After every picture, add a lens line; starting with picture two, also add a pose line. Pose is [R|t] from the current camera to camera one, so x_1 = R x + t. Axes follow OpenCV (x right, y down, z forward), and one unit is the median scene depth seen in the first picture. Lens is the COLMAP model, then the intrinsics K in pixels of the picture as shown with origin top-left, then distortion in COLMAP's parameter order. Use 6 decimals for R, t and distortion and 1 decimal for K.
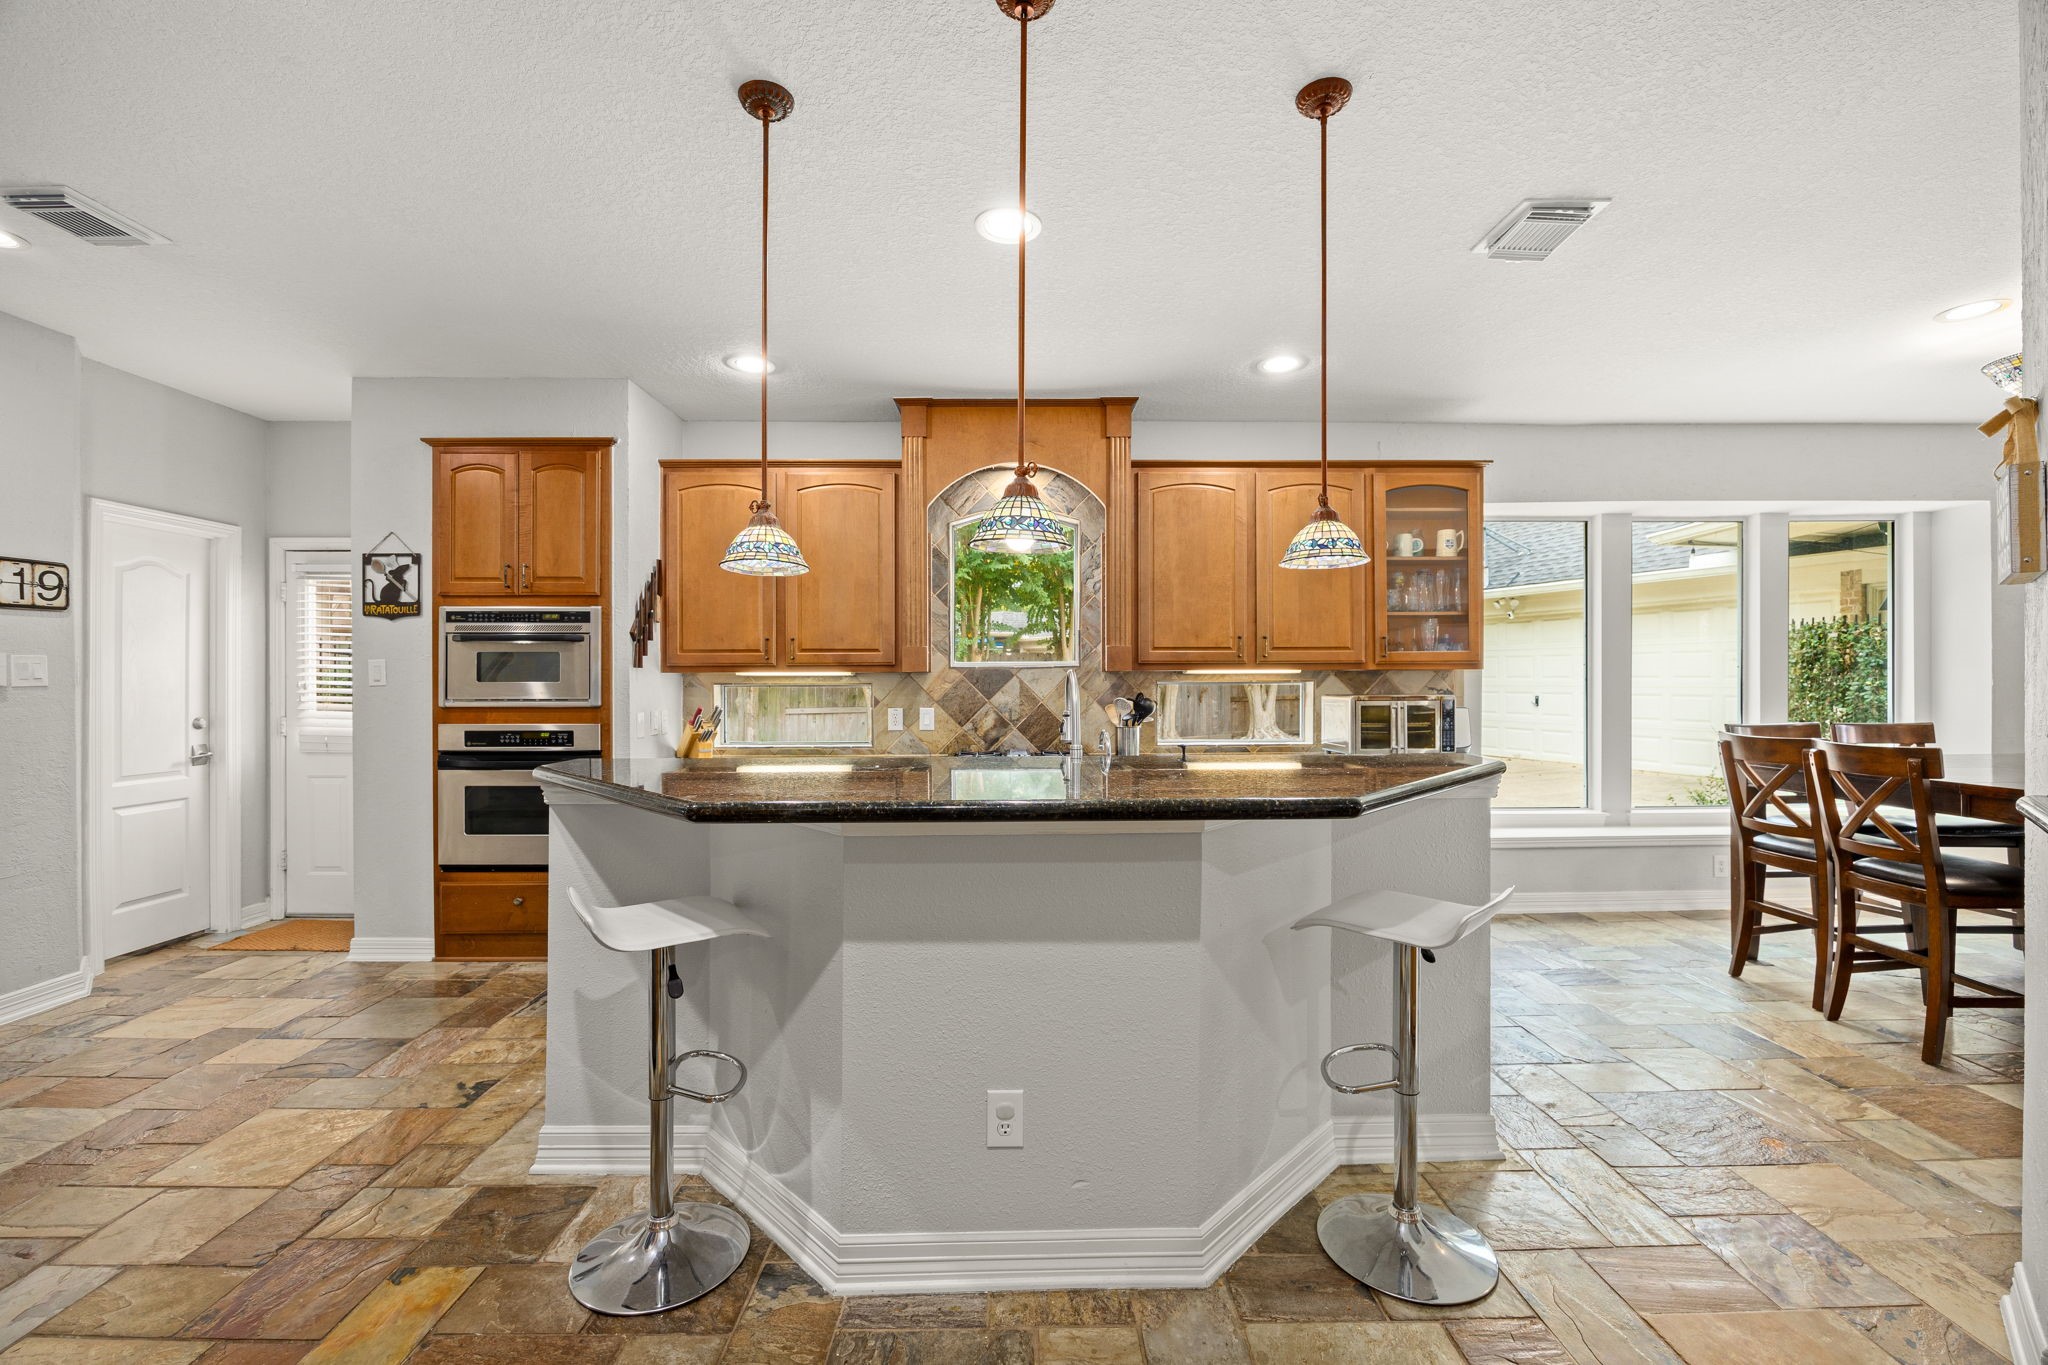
lens RADIAL K [[849.2, 0, 1017.4], [0, 849.2, 679.3], [0, 0, 1]] dist [-0.010182, -0.000001]
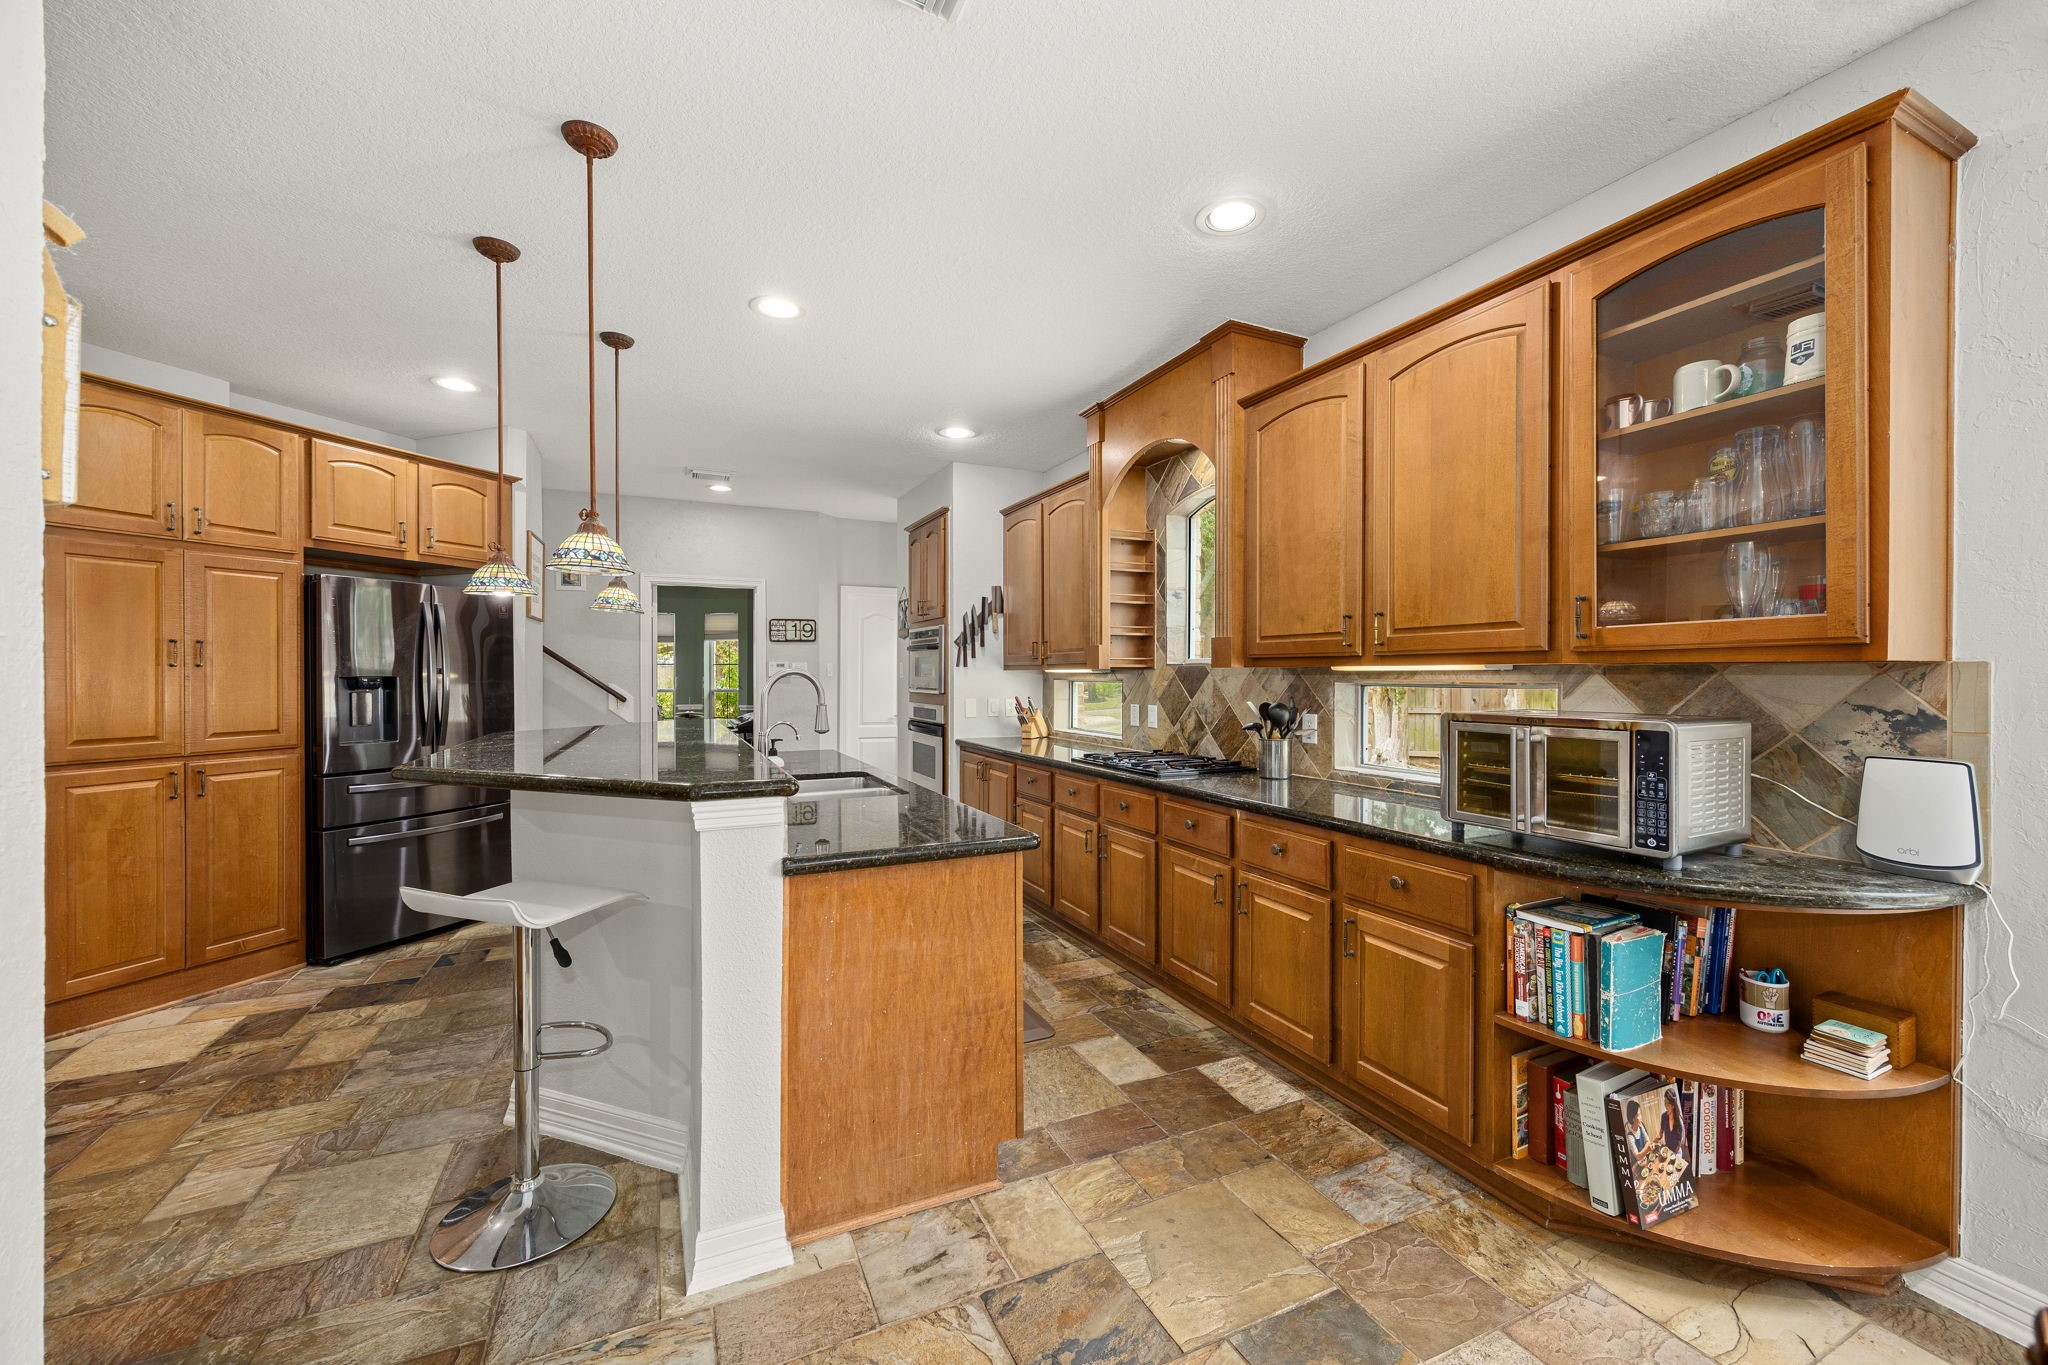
lens RADIAL K [[789.1, 0, 1027.8], [0, 789.1, 677.3], [0, 0, 1]] dist [-0.002243, -0.001257]
pose [[0.419177, 0.007537, -0.907873, 0.717716], [-0.003438, 0.999972, 0.006715, -0.005060], [0.907898, 0.000306, 0.419191, 0.512635]]
